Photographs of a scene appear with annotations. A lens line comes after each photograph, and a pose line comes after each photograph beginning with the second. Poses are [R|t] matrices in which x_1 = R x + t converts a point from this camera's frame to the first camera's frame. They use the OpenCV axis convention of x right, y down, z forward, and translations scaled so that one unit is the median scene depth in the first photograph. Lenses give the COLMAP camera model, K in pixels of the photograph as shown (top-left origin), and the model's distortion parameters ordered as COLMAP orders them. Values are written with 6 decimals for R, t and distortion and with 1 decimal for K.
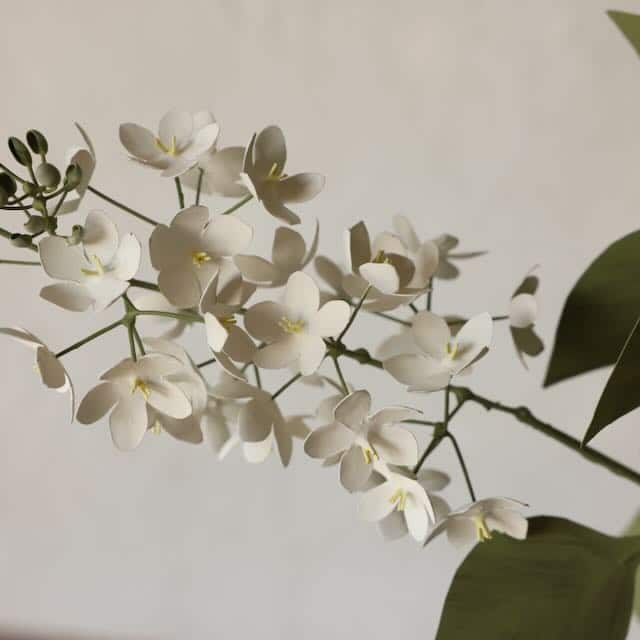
lens RADIAL K [[1558.3, 0, 320.0], [0, 1558.3, 320.0], [0, 0, 1]] dist [0.079249, -0.011419]
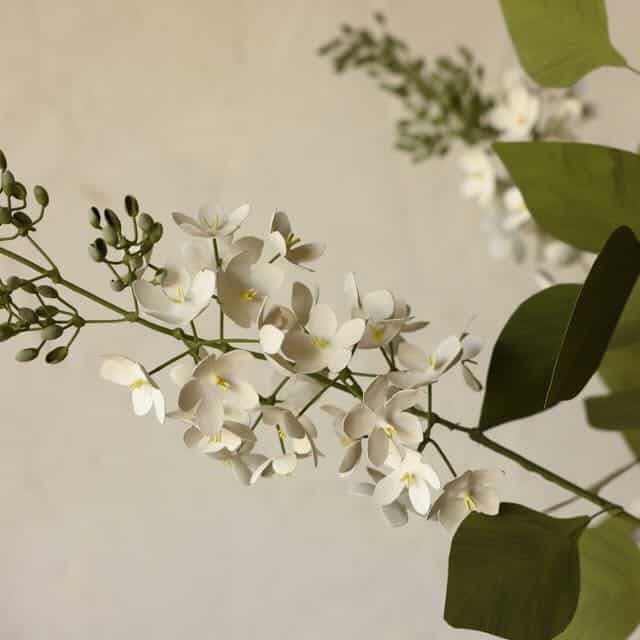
lens RADIAL K [[1558.3, 0, 320.0], [0, 1558.3, 320.0], [0, 0, 1]] dist [0.079249, -0.011419]
pose [[0.979220, -0.059528, 0.193868, -0.265229], [0.110157, 0.958759, -0.262006, 0.322189], [-0.170276, 0.277917, 0.945393, -0.251349]]
